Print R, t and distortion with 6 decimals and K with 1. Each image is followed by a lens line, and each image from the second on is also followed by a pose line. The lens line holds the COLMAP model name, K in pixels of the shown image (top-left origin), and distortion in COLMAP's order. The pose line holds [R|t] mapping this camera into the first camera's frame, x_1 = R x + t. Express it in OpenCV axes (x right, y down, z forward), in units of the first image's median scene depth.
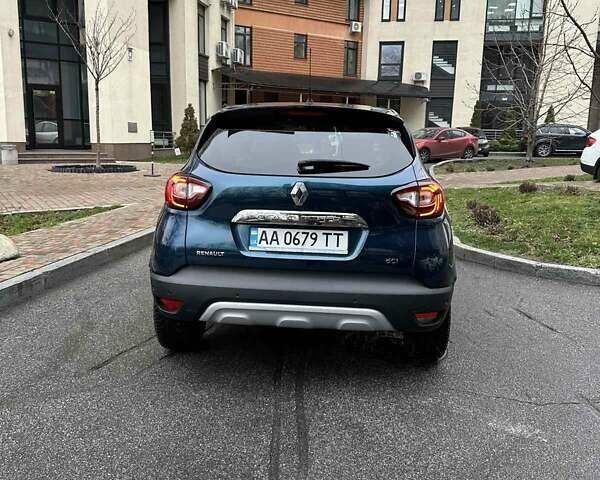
lens RADIAL K [[571.4, 0, 300.0], [0, 571.4, 240.0], [0, 0, 1]] dist [0.143926, -0.253081]
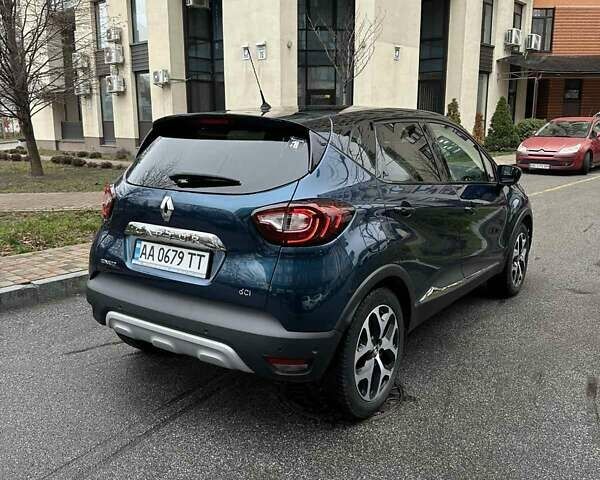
lens RADIAL K [[571.4, 0, 300.0], [0, 571.4, 240.0], [0, 0, 1]] dist [0.143926, -0.253081]
pose [[0.852737, 0.082211, -0.515830, 0.662835], [-0.077610, 0.996516, 0.030521, -0.074013], [0.516542, 0.014007, 0.856147, 0.300189]]
